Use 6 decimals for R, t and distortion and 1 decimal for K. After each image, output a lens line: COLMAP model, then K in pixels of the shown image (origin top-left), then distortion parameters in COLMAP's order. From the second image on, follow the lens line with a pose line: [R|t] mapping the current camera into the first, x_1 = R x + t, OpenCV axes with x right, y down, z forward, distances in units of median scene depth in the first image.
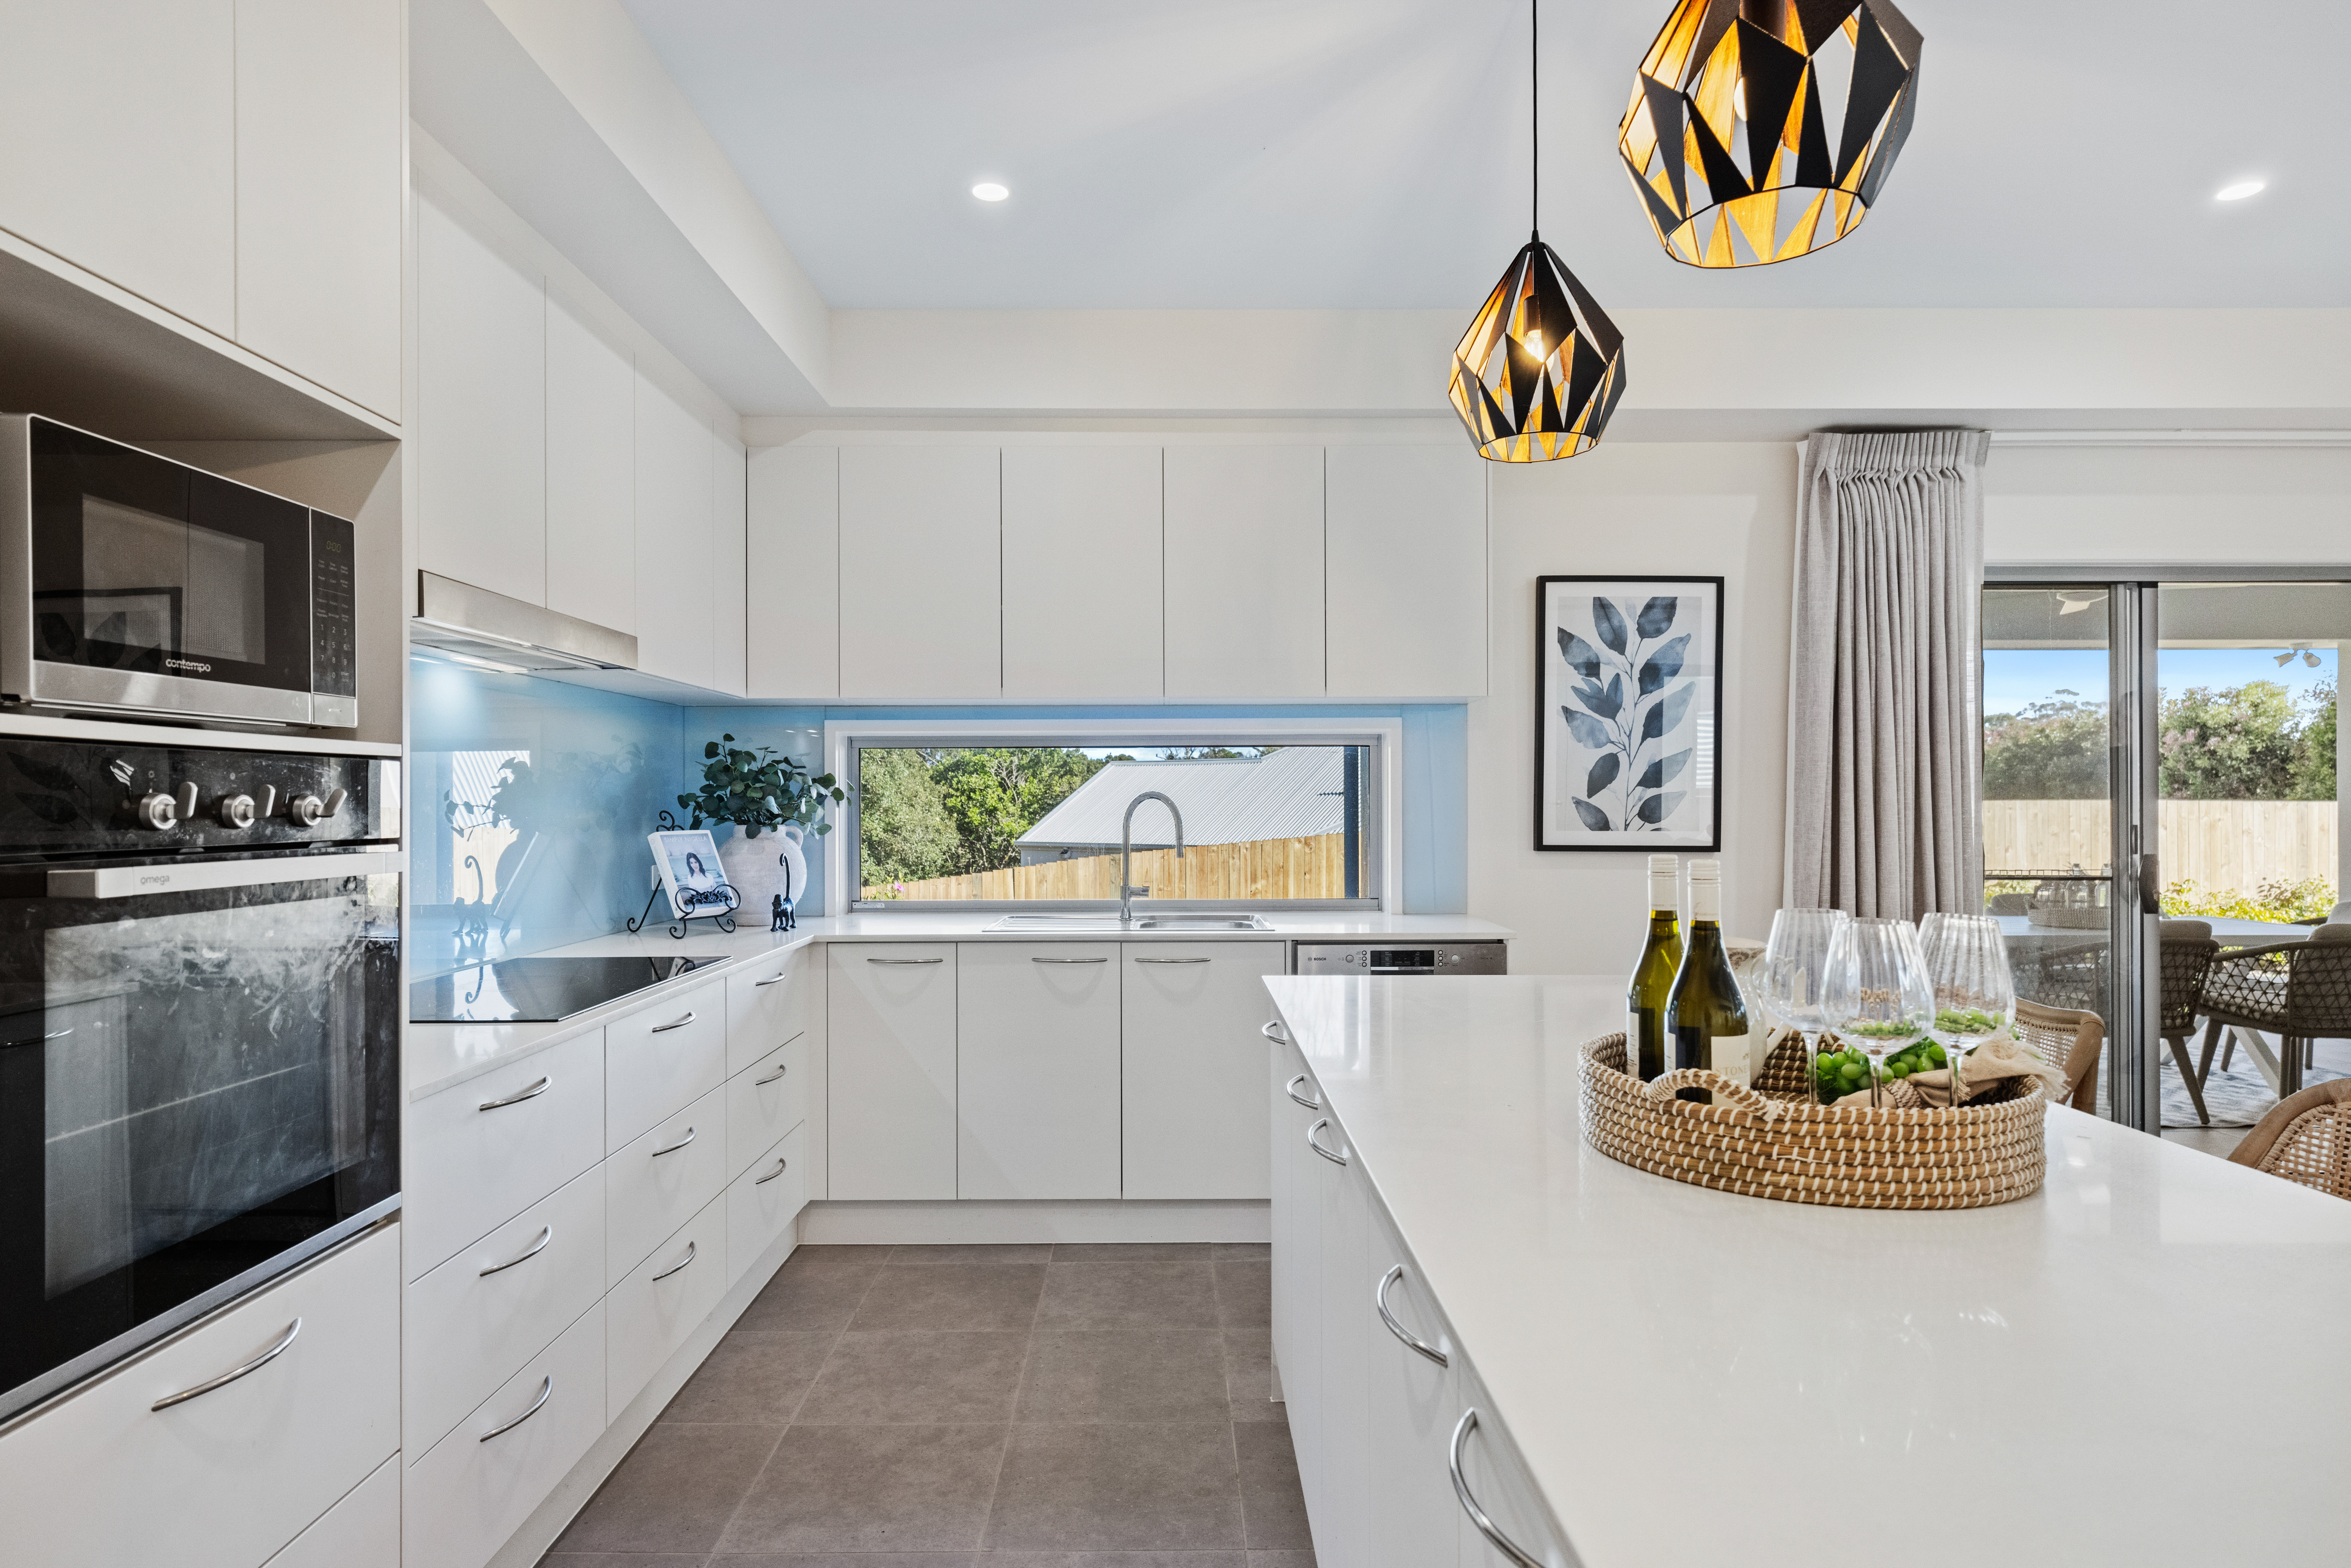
lens RADIAL K [[1273.3, 0, 1168.7], [0, 1273.3, 798.2], [0, 0, 1]] dist [0.002496, 0.000841]
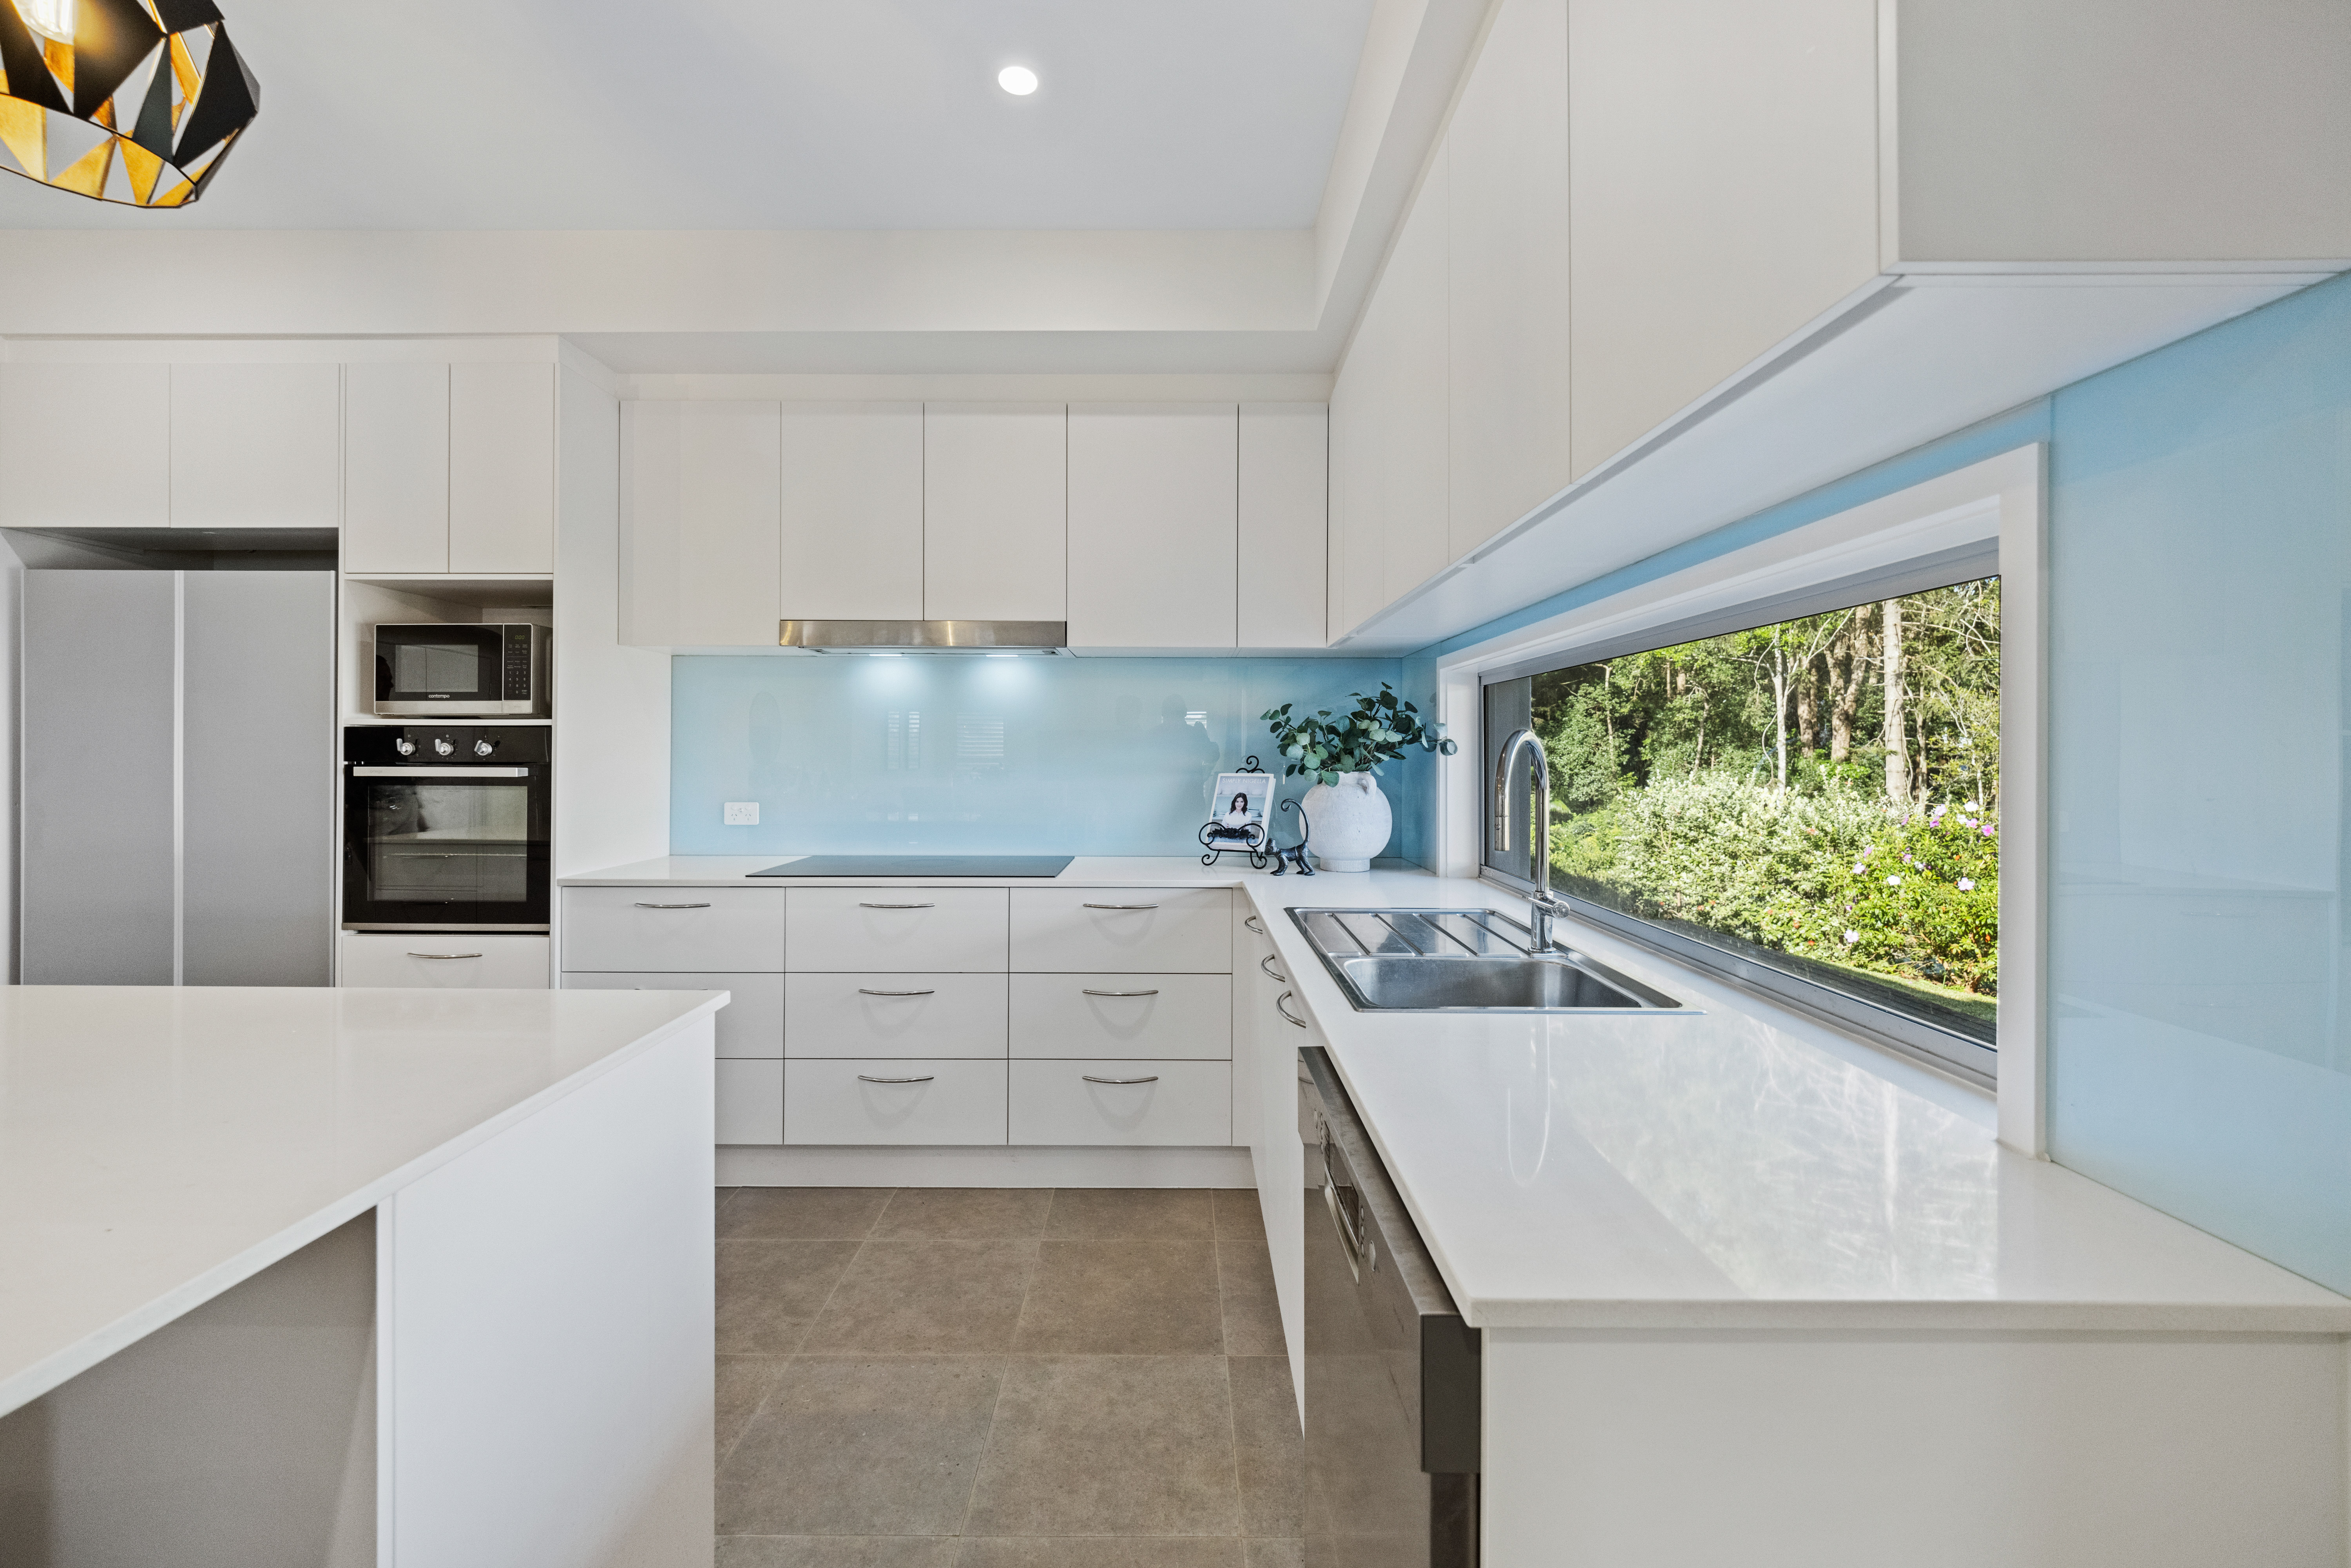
lens RADIAL K [[926.3, 0, 1168.0], [0, 926.3, 741.1], [0, 0, 1]] dist [0.000371, -0.000253]
pose [[-0.006606, -0.006224, -0.999959, 0.404456], [-0.000413, 0.999981, -0.006221, 0.001733], [0.999978, 0.000372, -0.006609, 0.850160]]
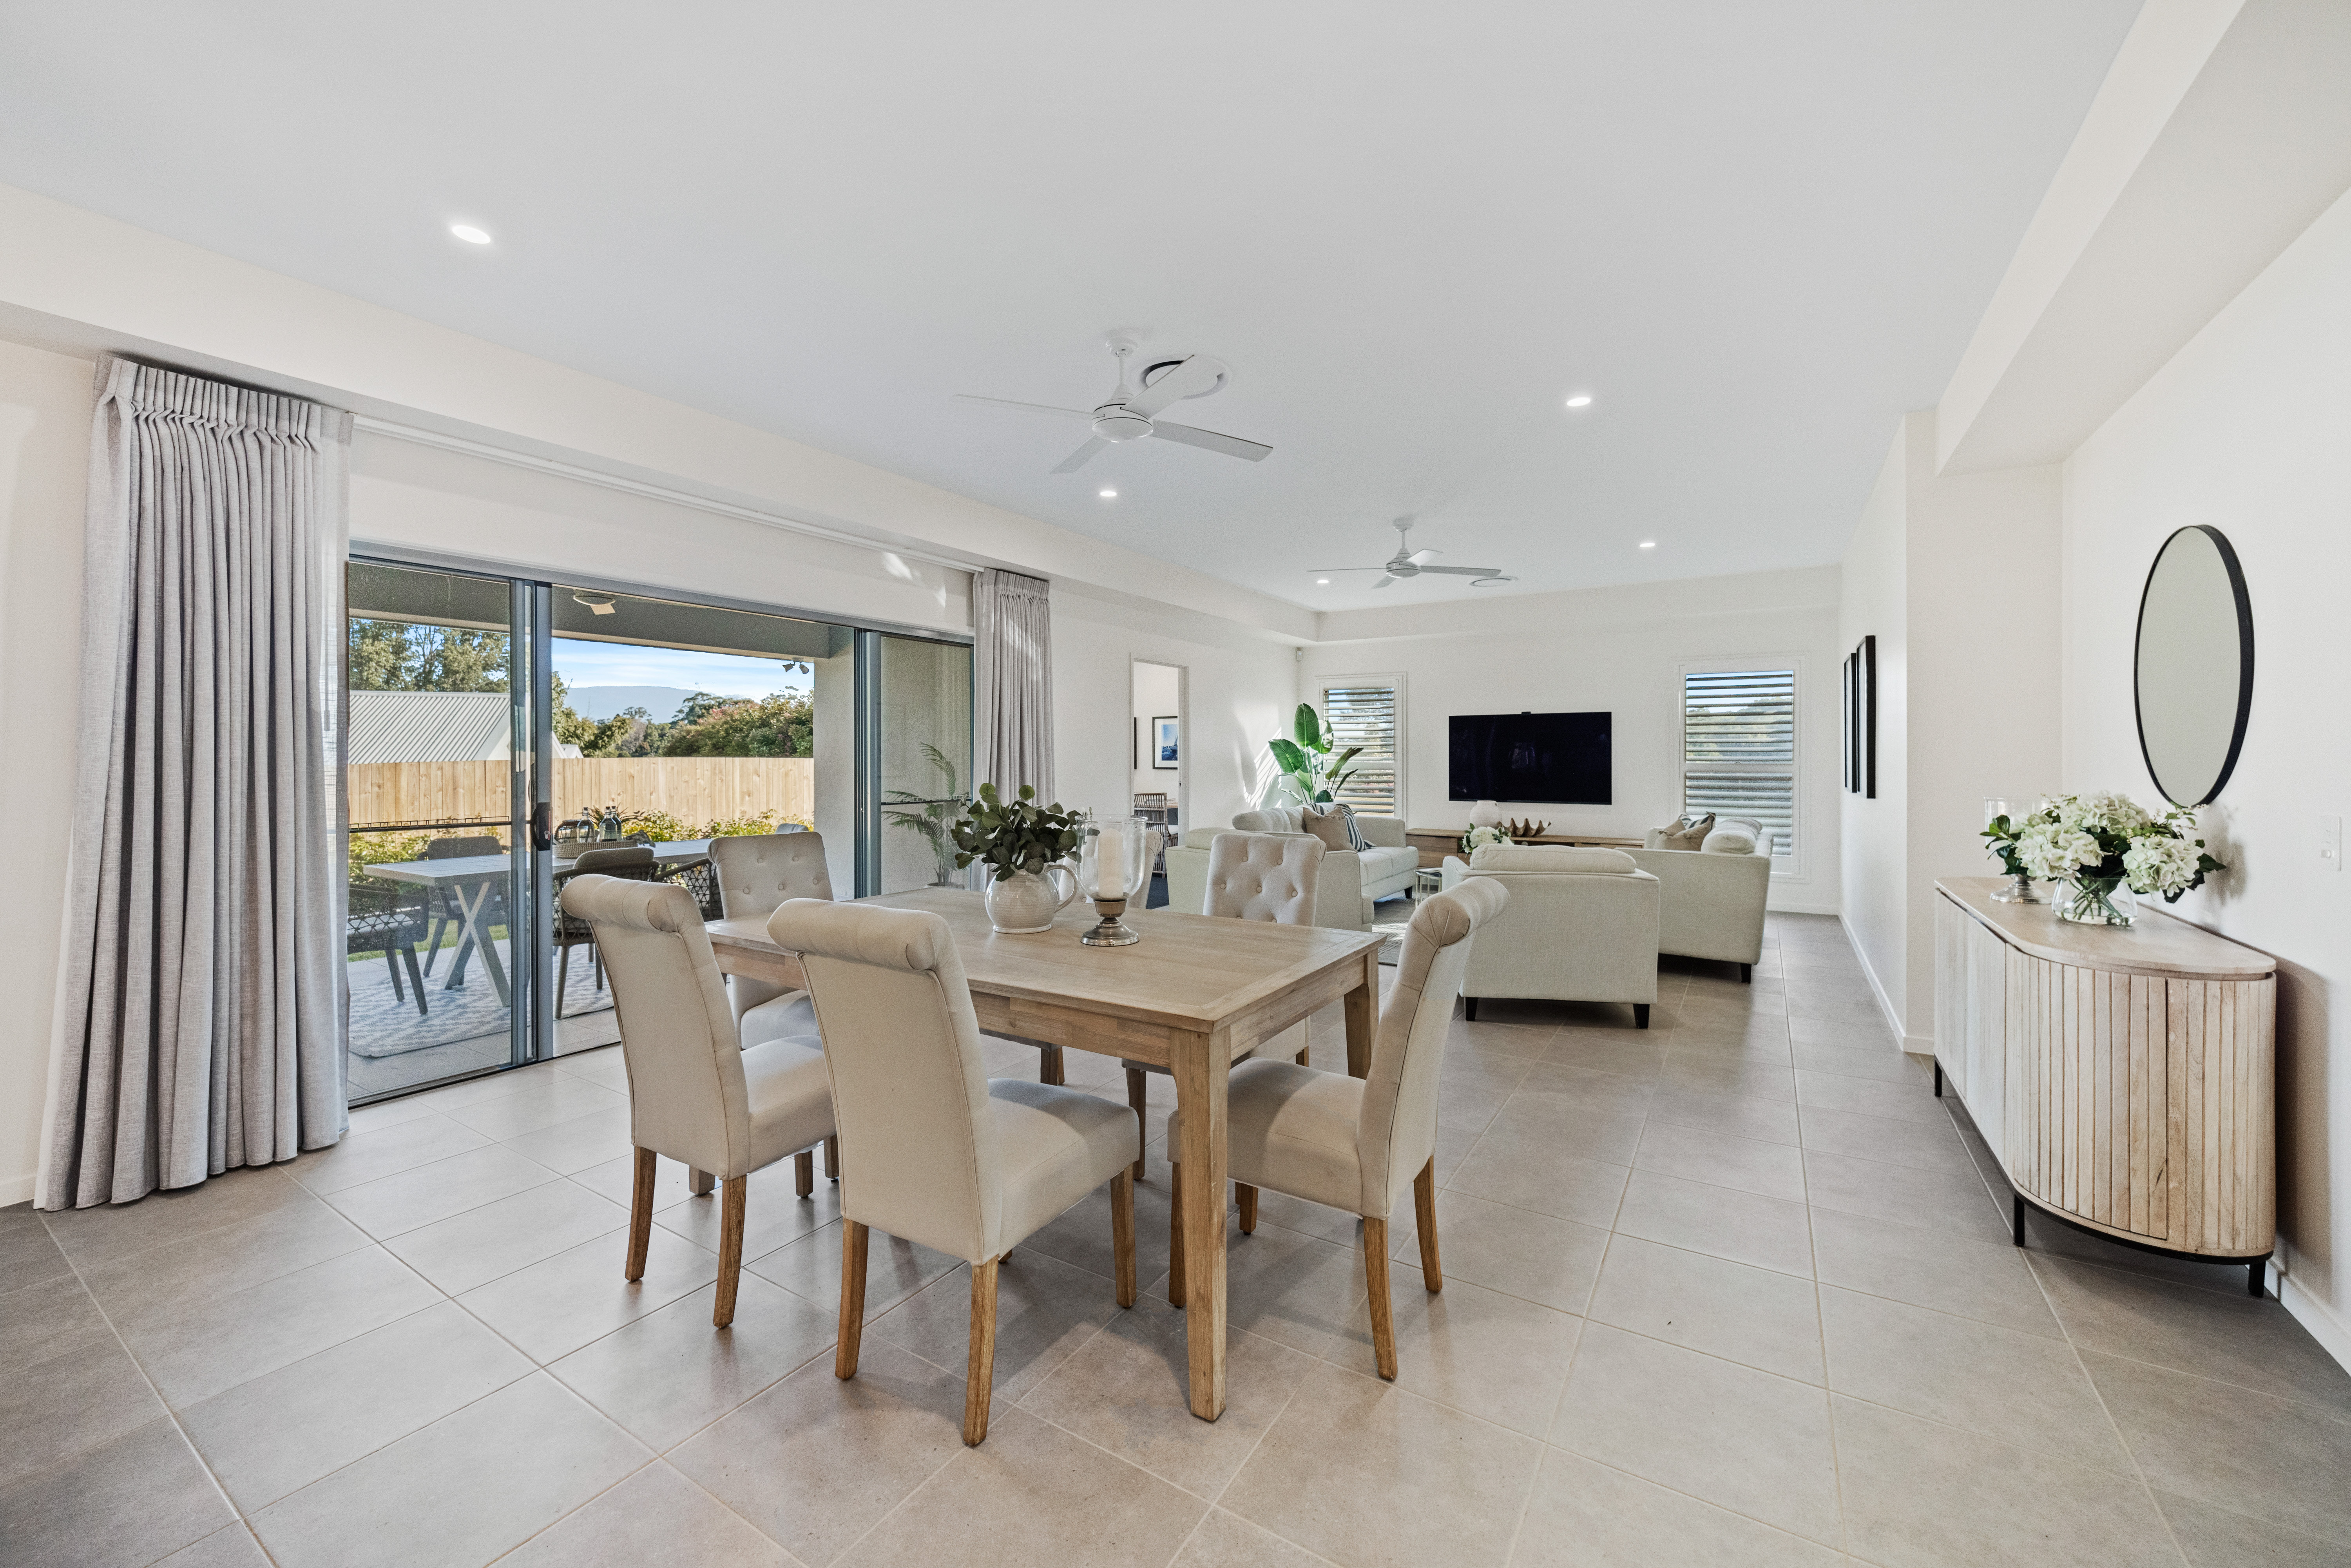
lens RADIAL K [[912.2, 0, 1172.0], [0, 912.2, 756.4], [0, 0, 1]] dist [0.000520, -0.000059]
pose [[0.539614, 0.000844, 0.841912, 0.372683], [-0.001436, 0.999999, -0.000082, -0.001063], [-0.841911, -0.001165, 0.539614, 0.006300]]
